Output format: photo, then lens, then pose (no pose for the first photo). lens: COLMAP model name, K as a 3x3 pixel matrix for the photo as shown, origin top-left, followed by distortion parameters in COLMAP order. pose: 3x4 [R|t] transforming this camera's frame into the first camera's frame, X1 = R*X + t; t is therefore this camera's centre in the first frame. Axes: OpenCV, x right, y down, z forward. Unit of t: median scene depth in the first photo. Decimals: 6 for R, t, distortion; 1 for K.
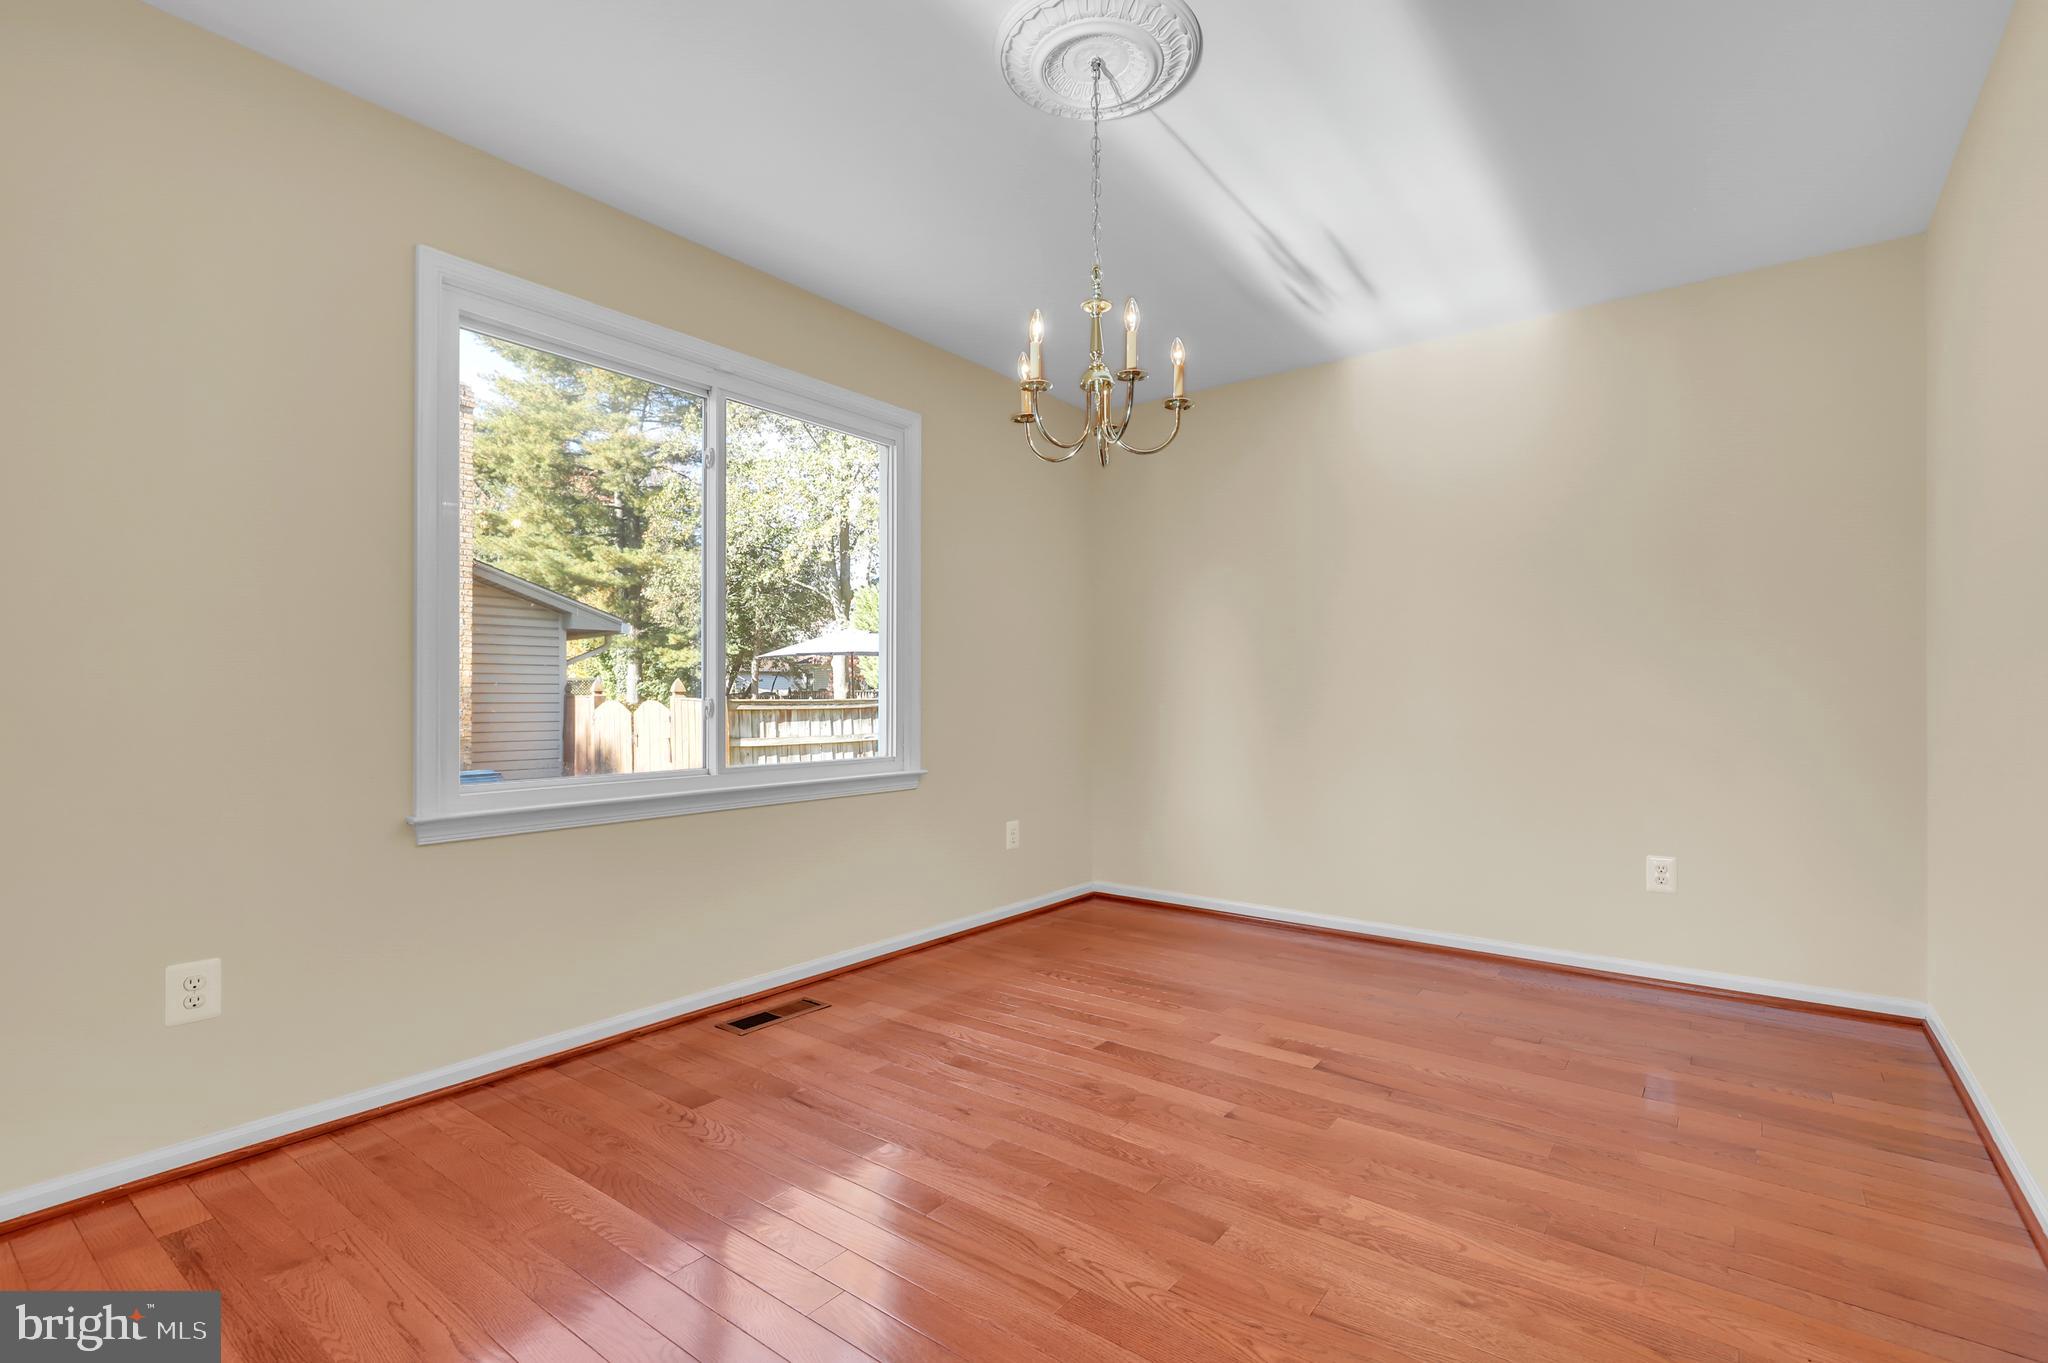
lens RADIAL K [[942.2, 0, 1035.5], [0, 942.2, 685.0], [0, 0, 1]] dist [0.003473, 0.000339]
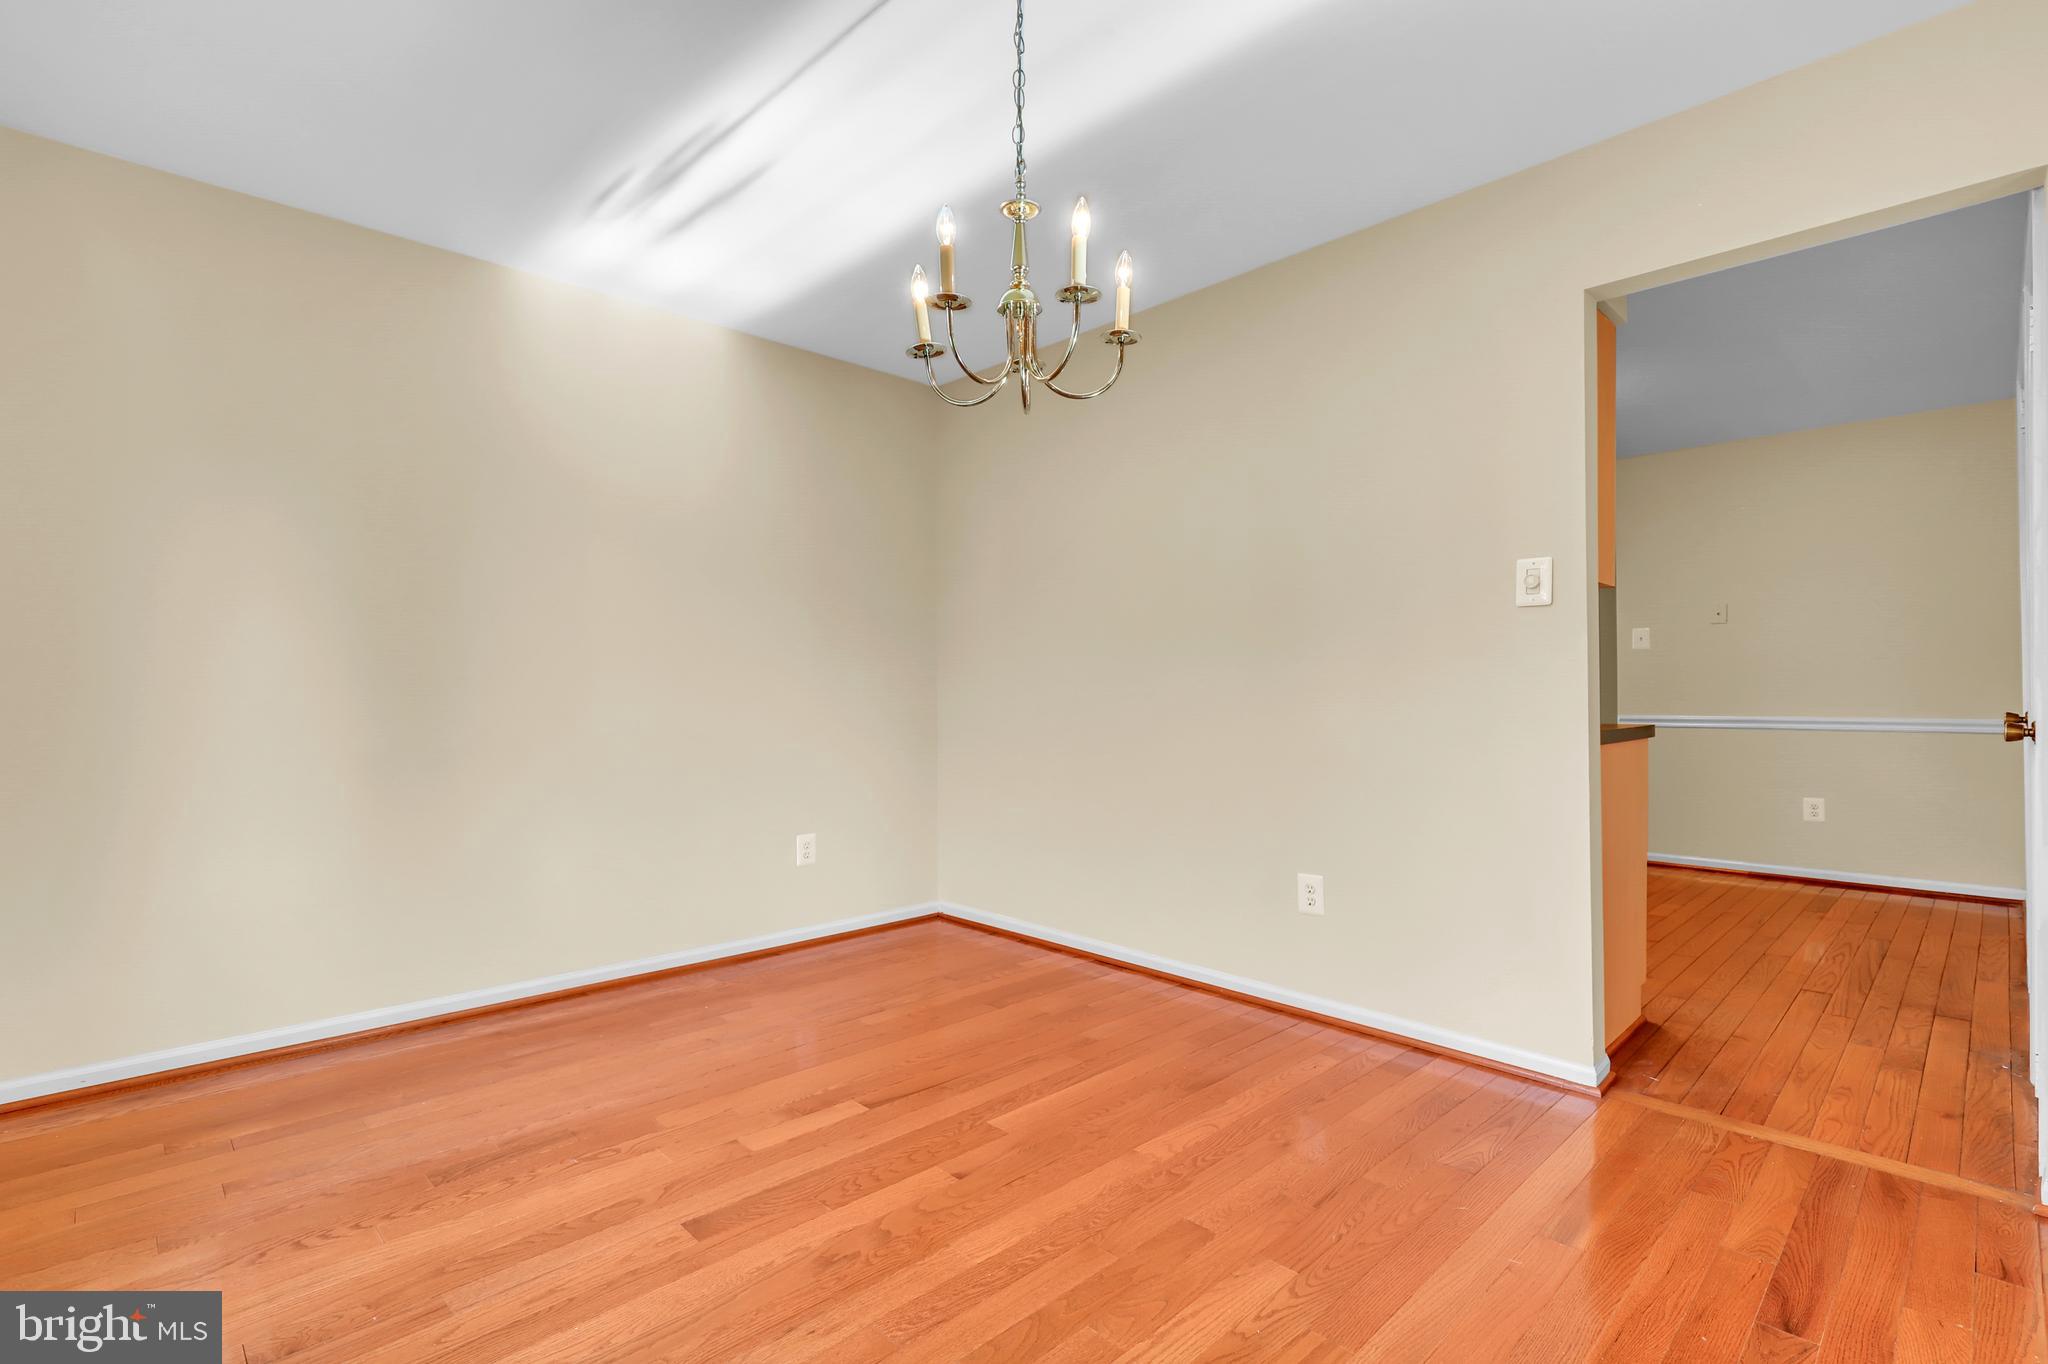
lens RADIAL K [[942.2, 0, 1035.5], [0, 942.2, 685.5], [0, 0, 1]] dist [0.003473, 0.000339]
pose [[0.145326, 0.009433, 0.989339, -0.622077], [-0.011123, 0.999907, -0.007900, 0.004588], [-0.989321, -0.009857, 0.145417, 0.760793]]
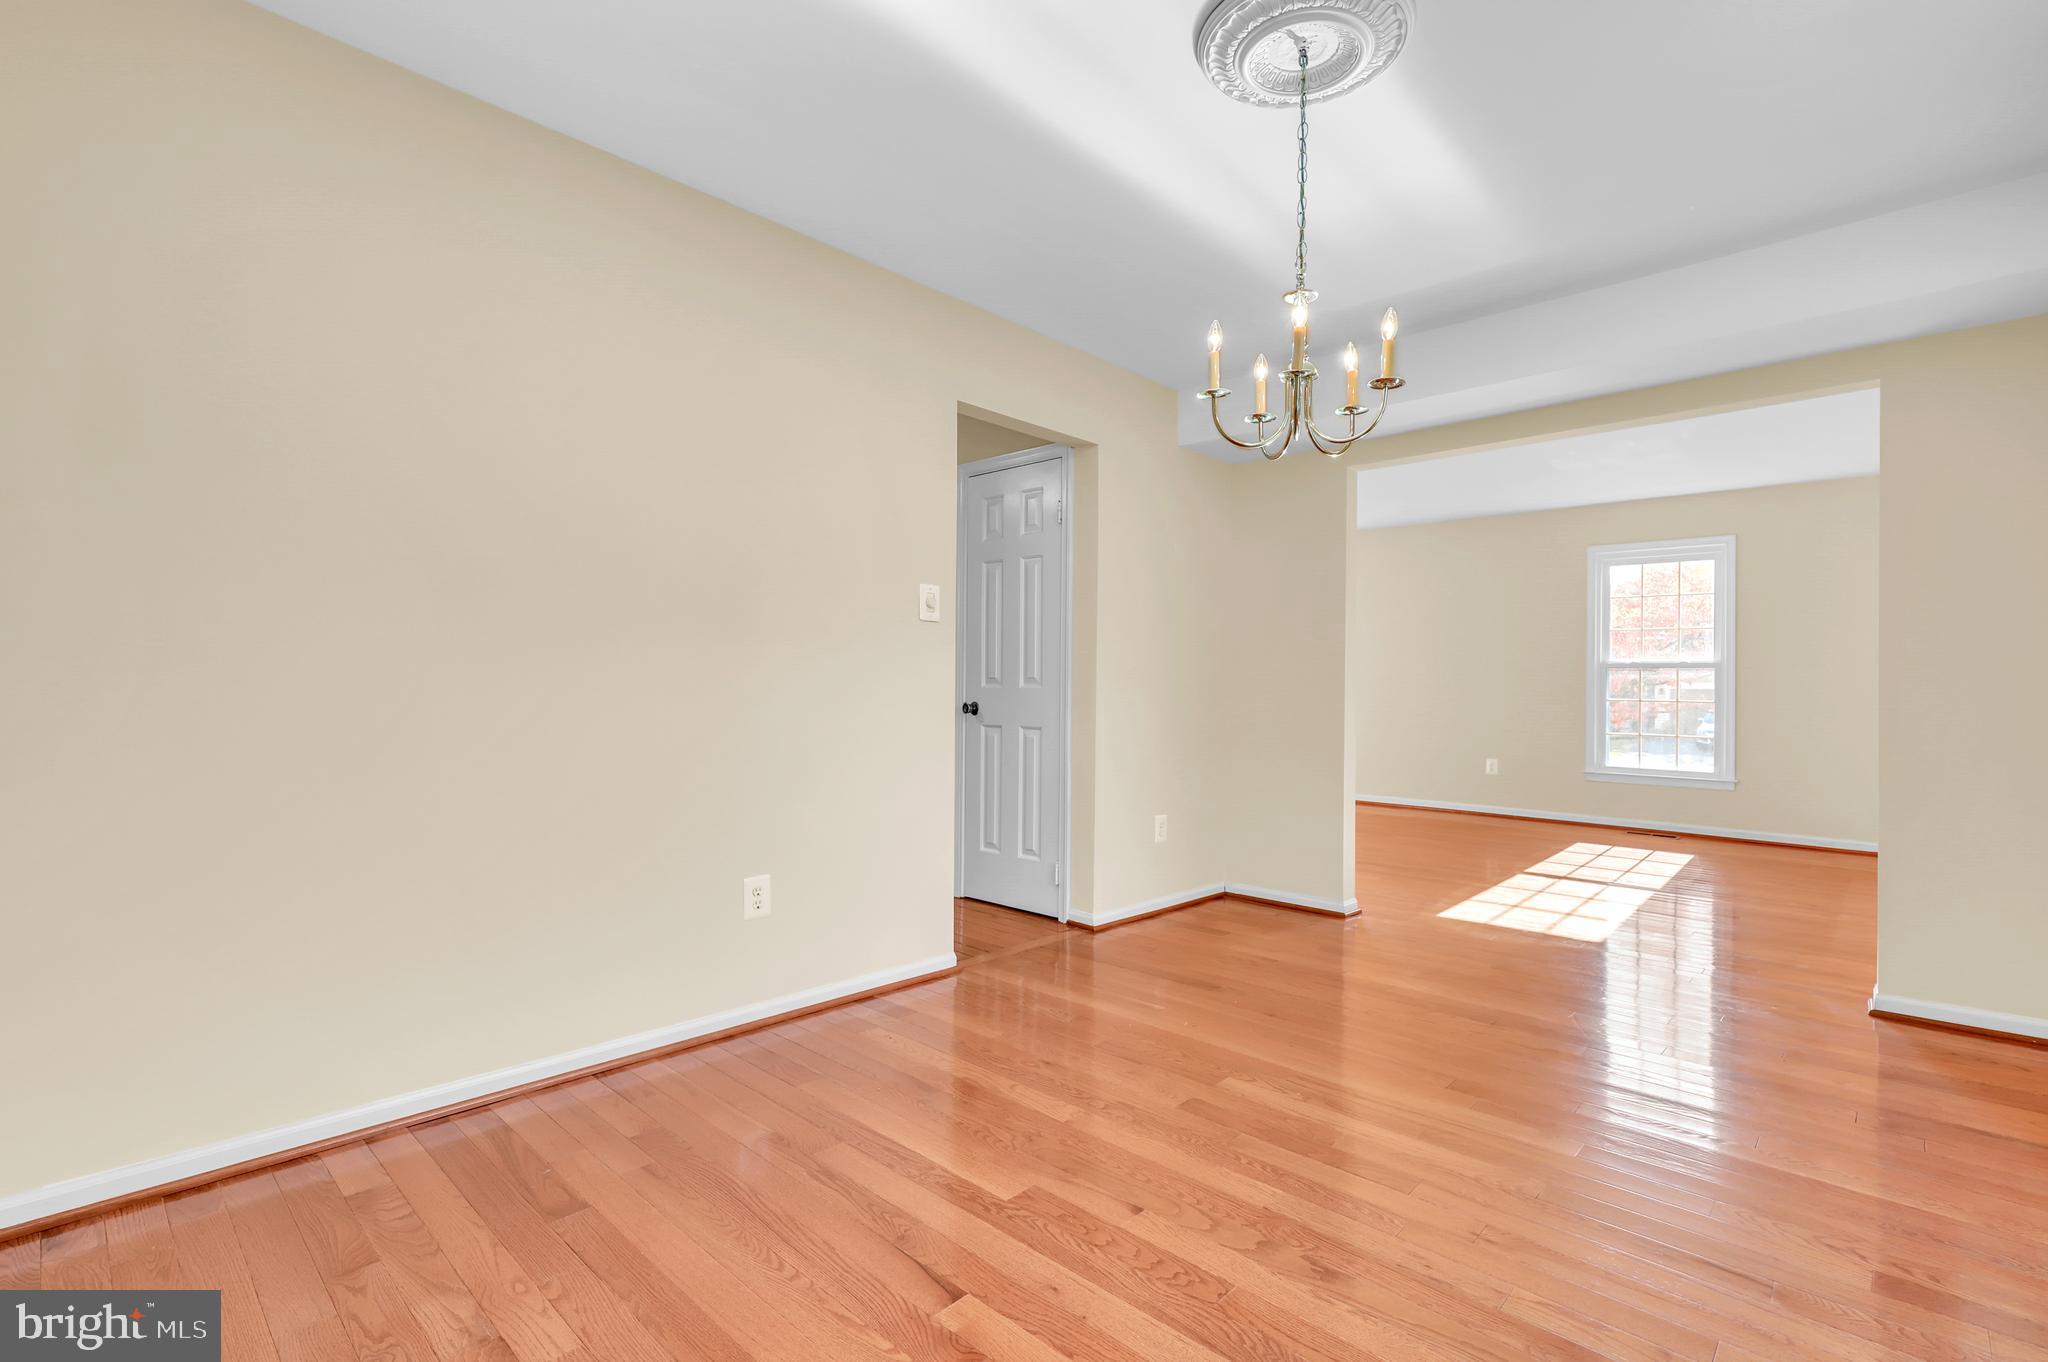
lens RADIAL K [[942.2, 0, 1035.5], [0, 942.2, 684.5], [0, 0, 1]] dist [0.003473, 0.000339]
pose [[-0.994596, -0.009670, 0.103370, 0.201386], [-0.011472, 0.999792, -0.016847, 0.016174], [-0.103186, -0.017942, -0.994500, 1.725927]]
